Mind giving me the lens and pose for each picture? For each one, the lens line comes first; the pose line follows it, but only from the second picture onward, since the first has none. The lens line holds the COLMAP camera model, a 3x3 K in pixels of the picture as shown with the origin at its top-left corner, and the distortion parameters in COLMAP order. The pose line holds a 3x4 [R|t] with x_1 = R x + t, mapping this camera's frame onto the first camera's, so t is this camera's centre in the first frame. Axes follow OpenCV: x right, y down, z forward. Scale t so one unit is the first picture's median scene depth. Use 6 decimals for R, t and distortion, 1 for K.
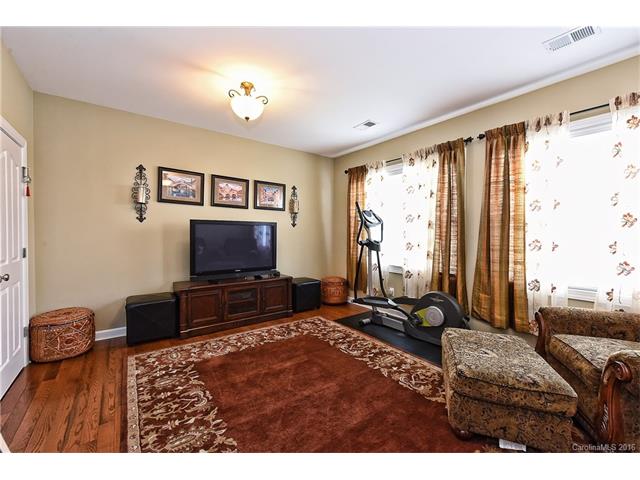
lens RADIAL K [[260.6, 0, 319.7], [0, 260.6, 238.4], [0, 0, 1]] dist [0.001140, -0.001000]
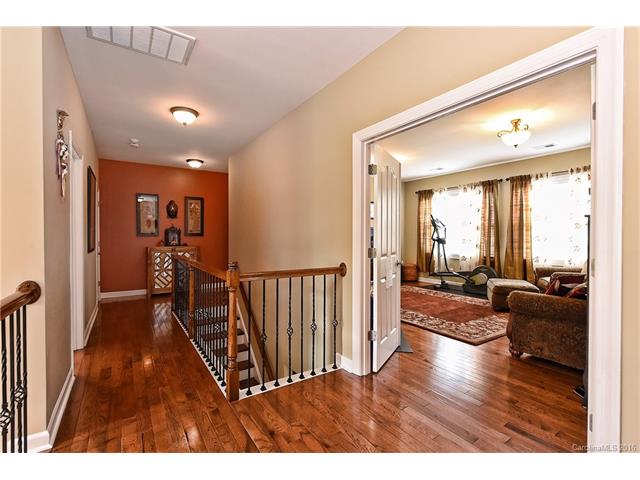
lens RADIAL K [[285.3, 0, 319.1], [0, 285.3, 238.7], [0, 0, 1]] dist [0.001100, 0.000222]
pose [[0.997216, -0.011395, -0.073685, -0.481694], [0.011166, 0.999931, -0.003514, 0.011808], [0.073720, 0.002682, 0.997275, -0.951248]]
